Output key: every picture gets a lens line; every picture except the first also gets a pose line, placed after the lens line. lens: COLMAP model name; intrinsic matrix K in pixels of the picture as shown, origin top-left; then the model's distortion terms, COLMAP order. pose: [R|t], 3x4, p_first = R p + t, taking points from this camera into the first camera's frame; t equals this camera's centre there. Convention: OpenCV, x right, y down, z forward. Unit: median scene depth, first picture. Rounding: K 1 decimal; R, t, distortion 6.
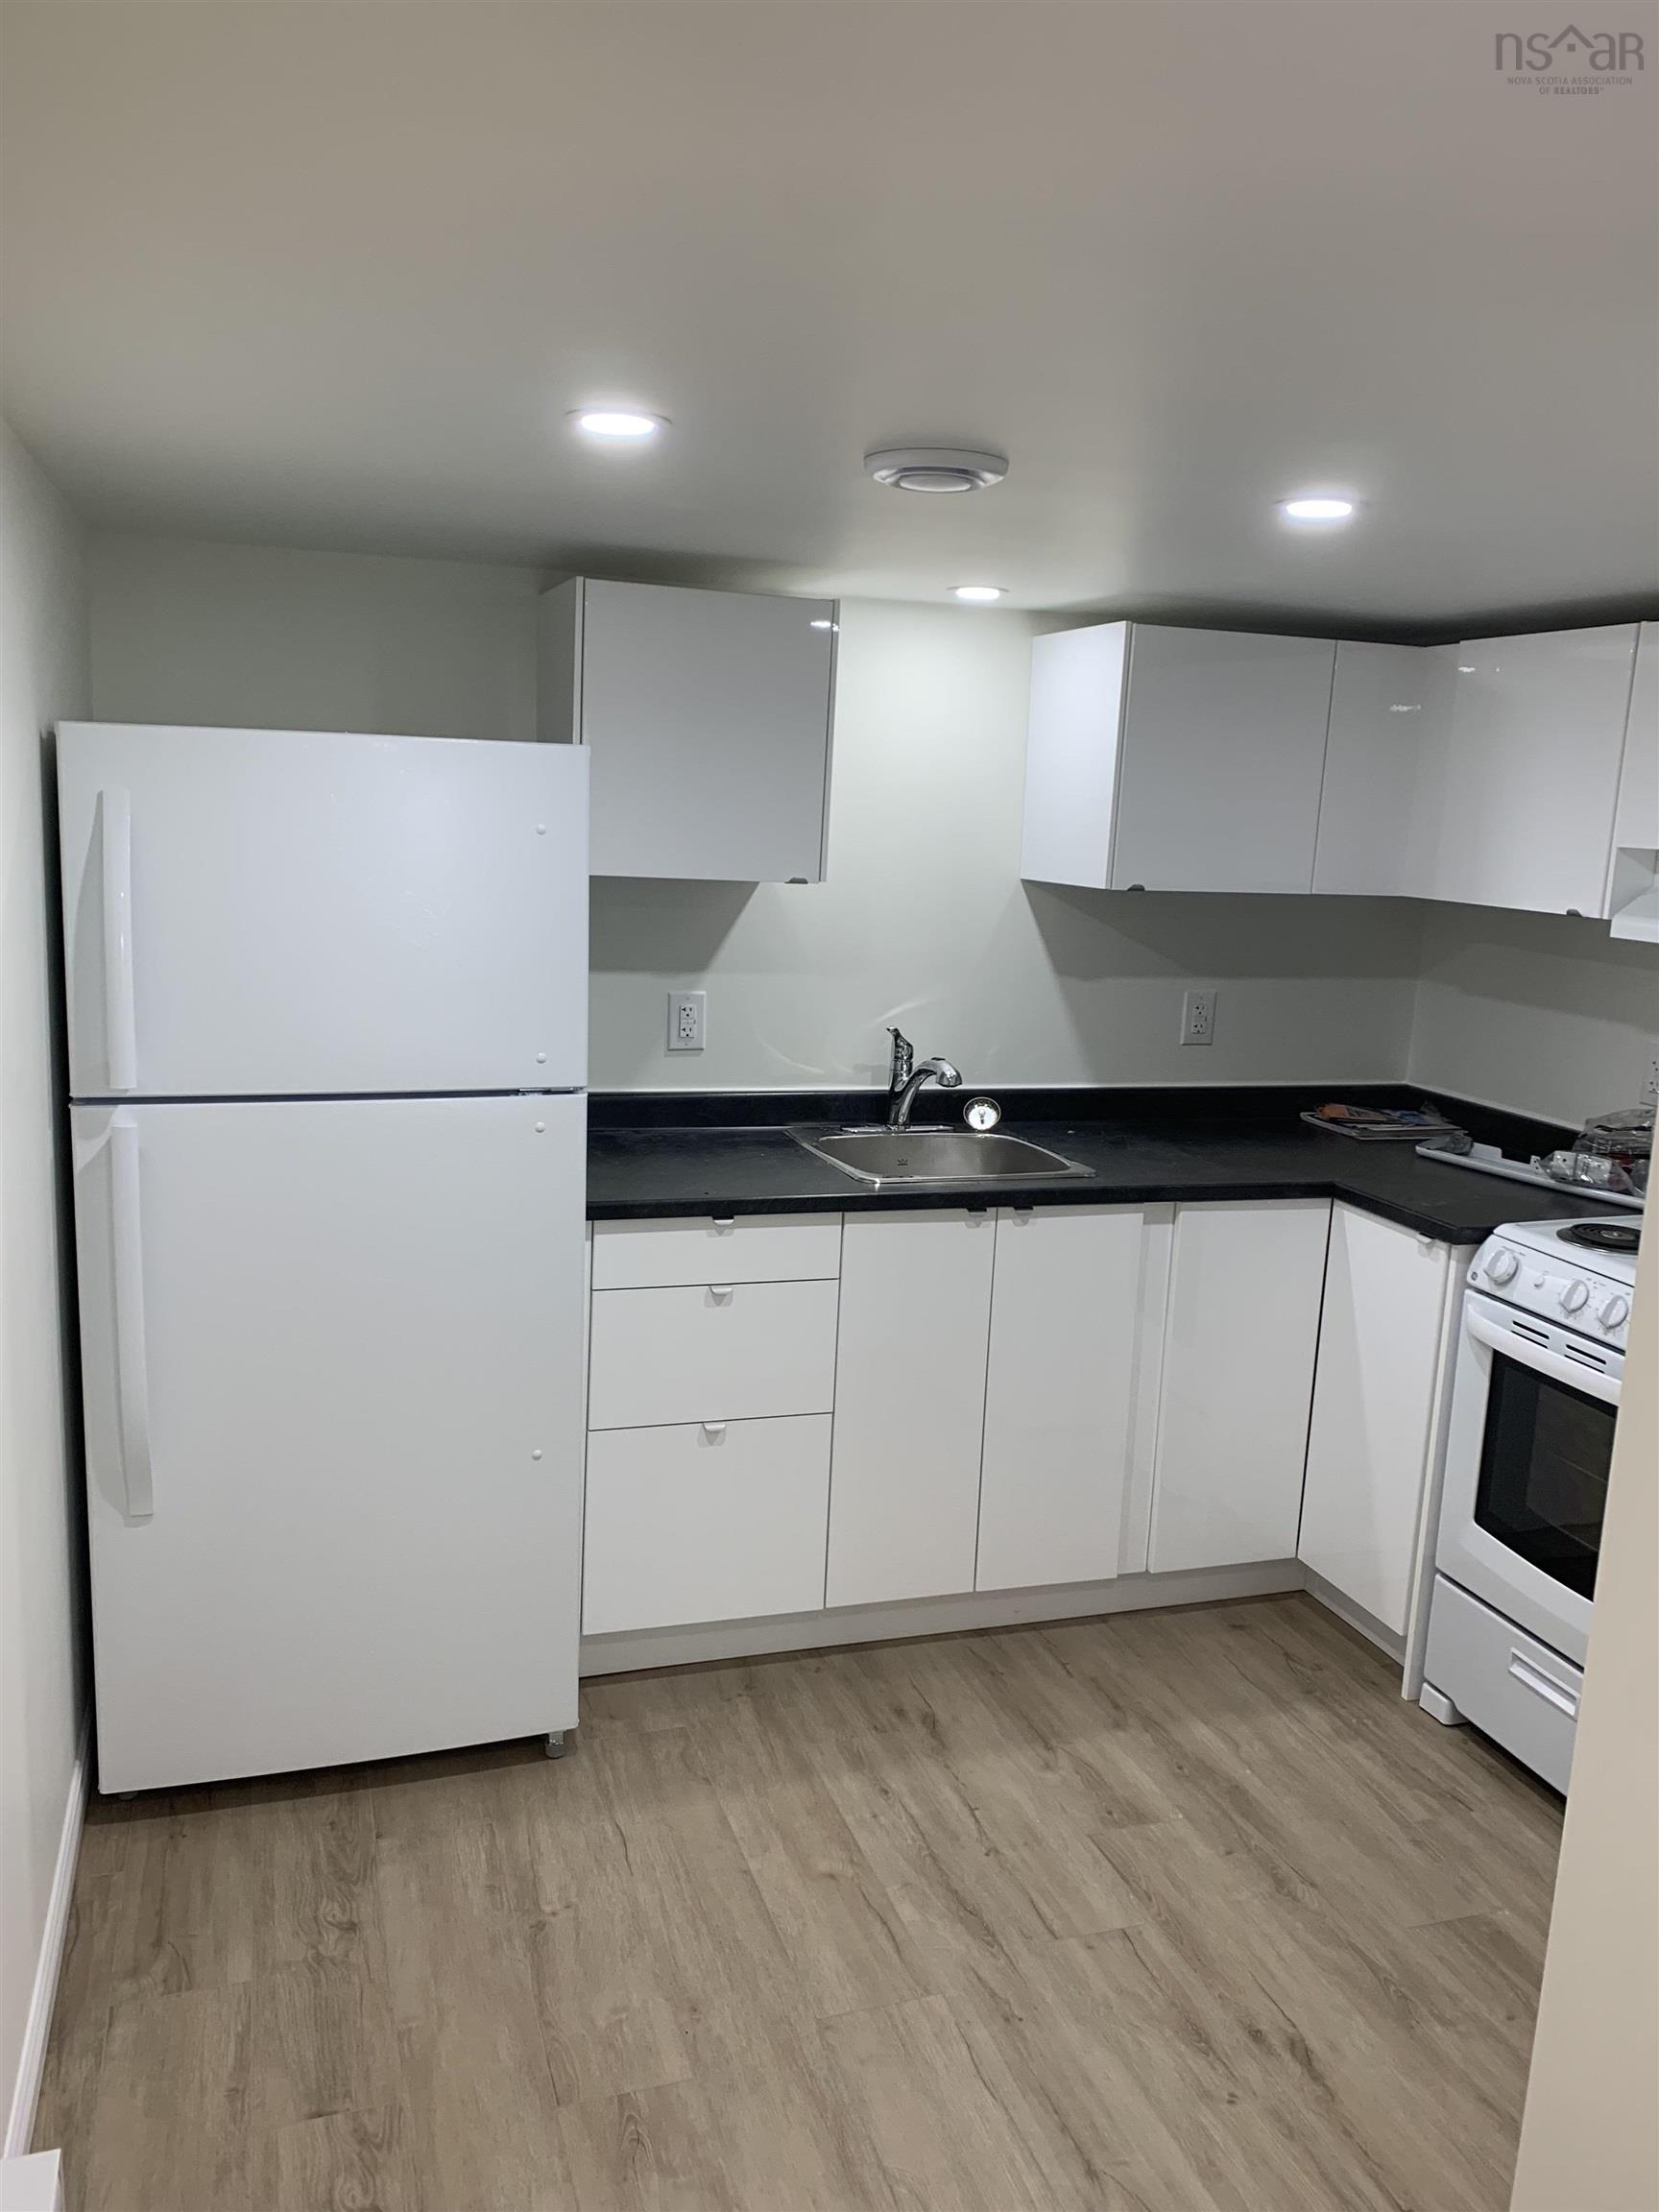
lens RADIAL K [[1689.0, 0, 823.5], [0, 1689.0, 1081.8], [0, 0, 1]] dist [0.001598, -0.003860]
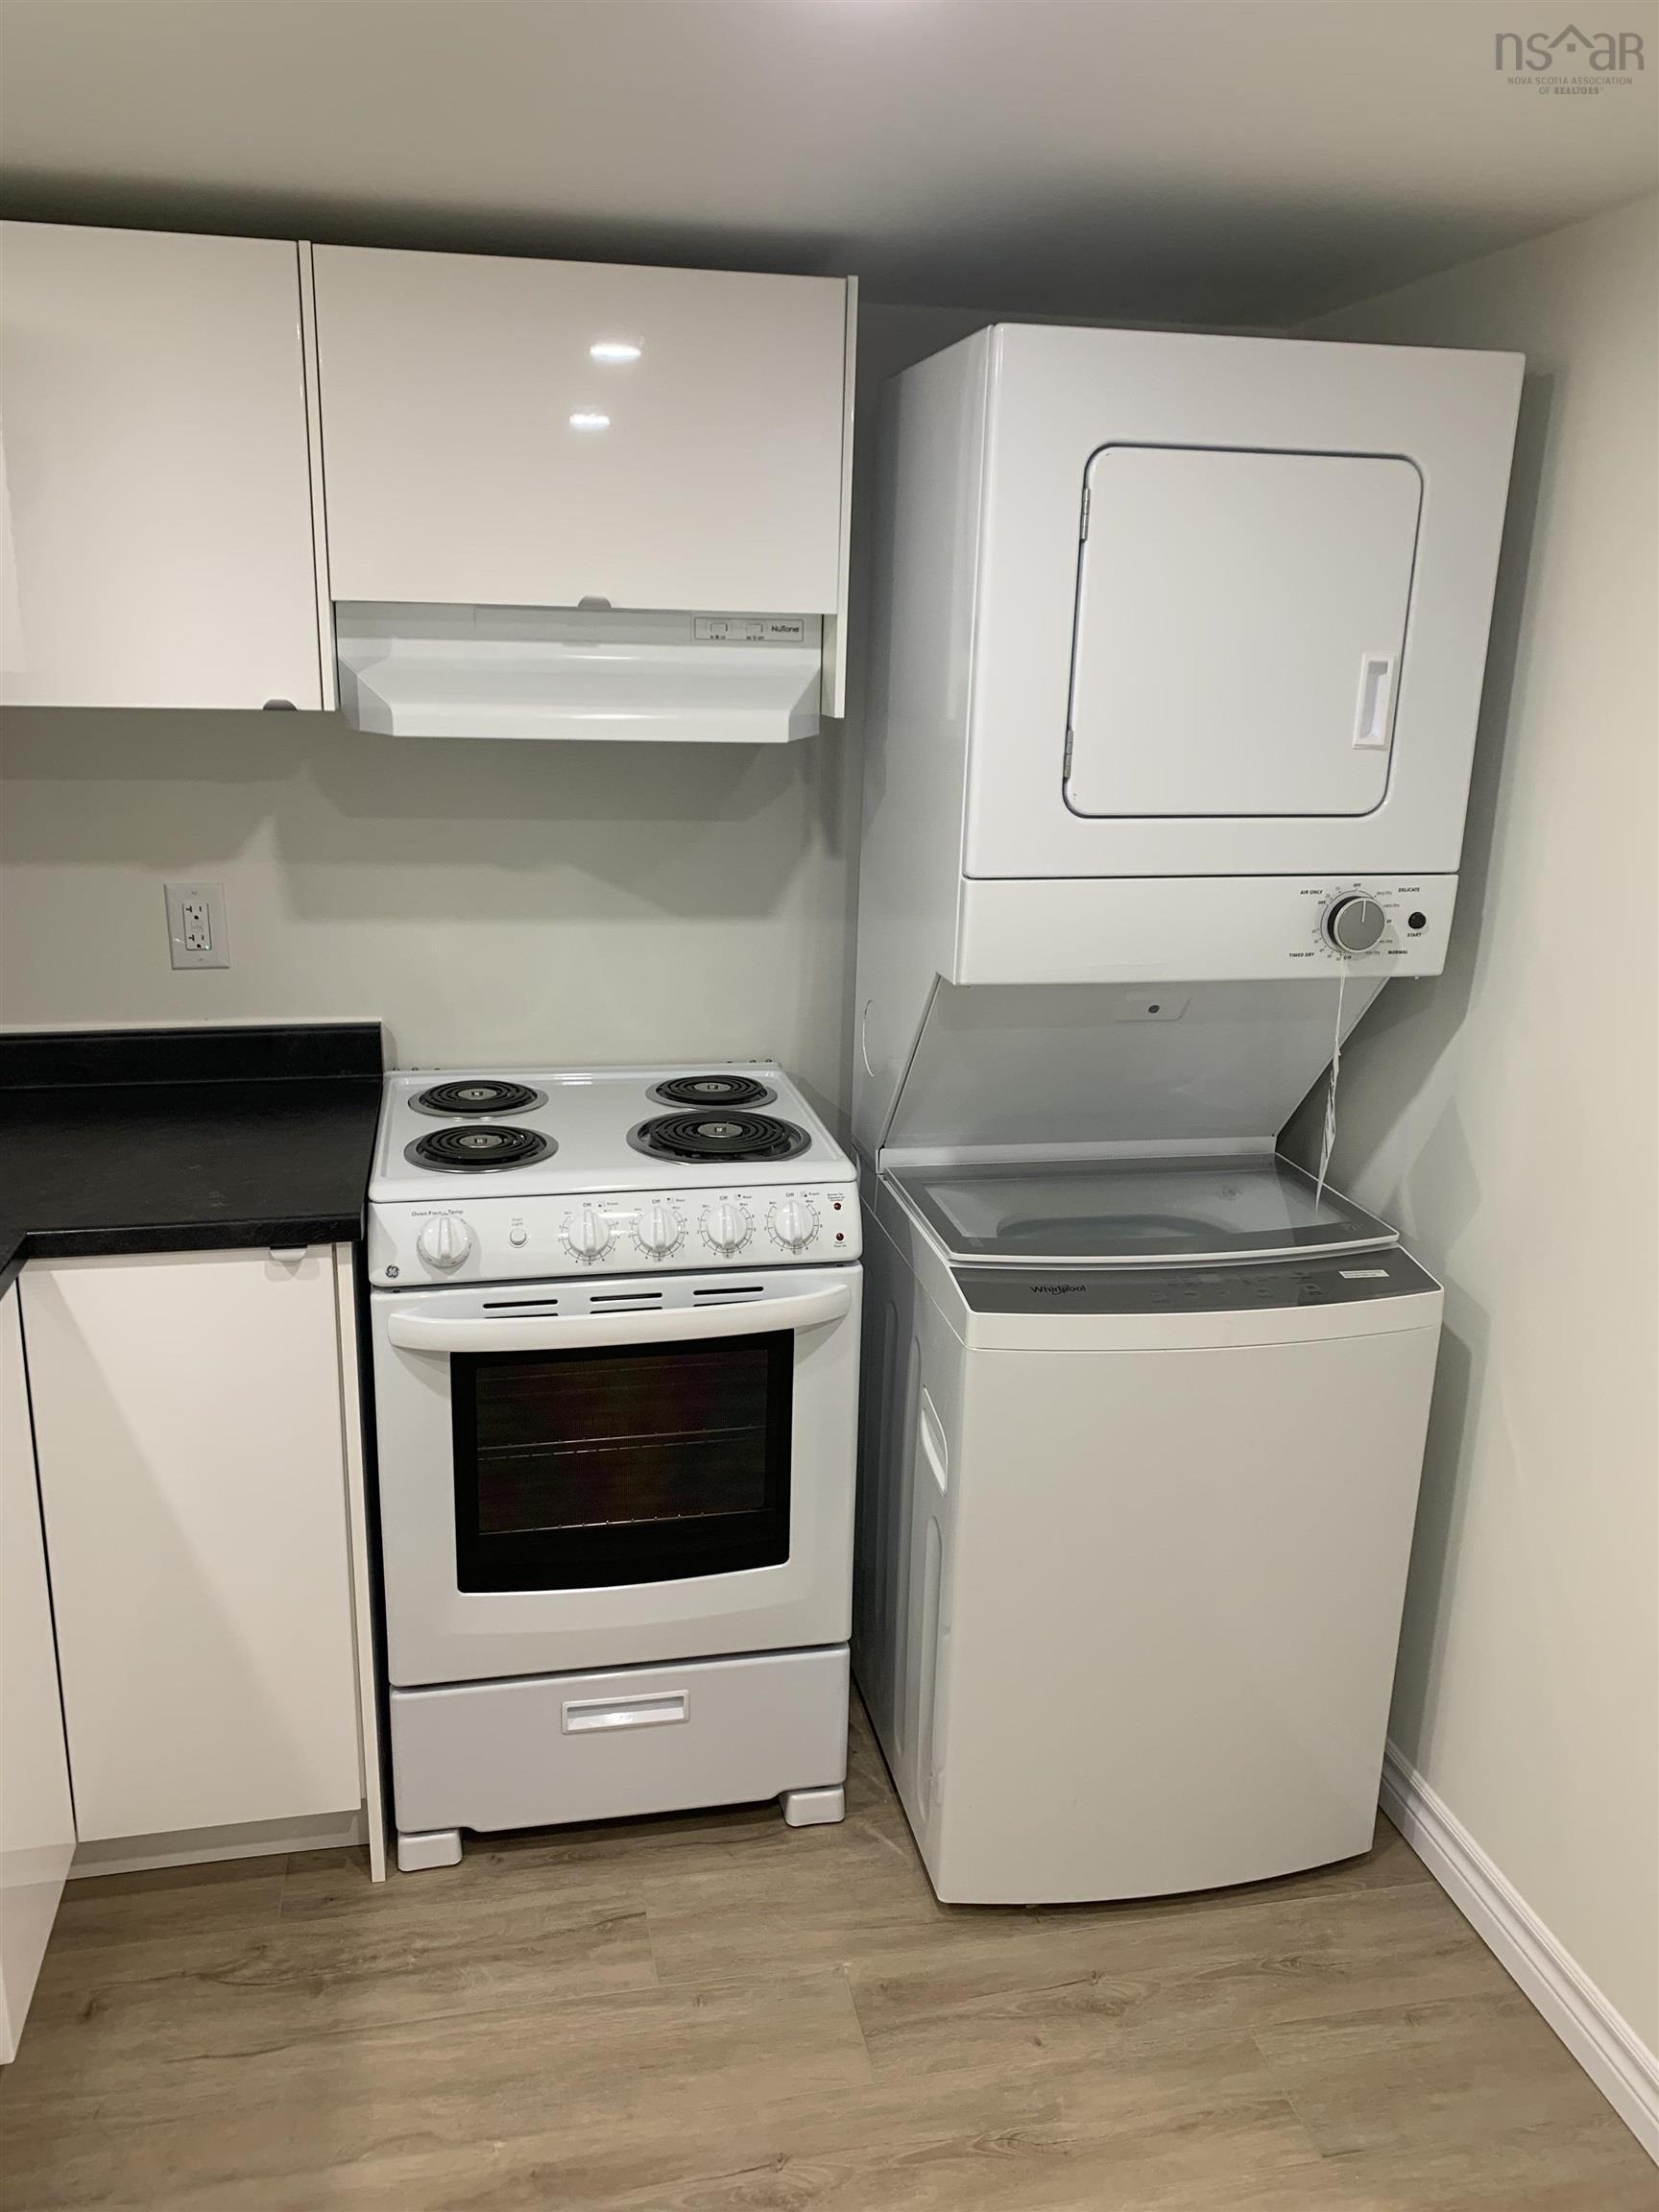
lens RADIAL K [[1689.0, 0, 823.5], [0, 1689.0, 1081.8], [0, 0, 1]] dist [0.001598, -0.003860]
pose [[0.118552, -0.300510, 0.946382, -0.201174], [0.153275, 0.947218, 0.281574, -0.116970], [-0.981046, 0.111676, 0.158356, 0.723982]]
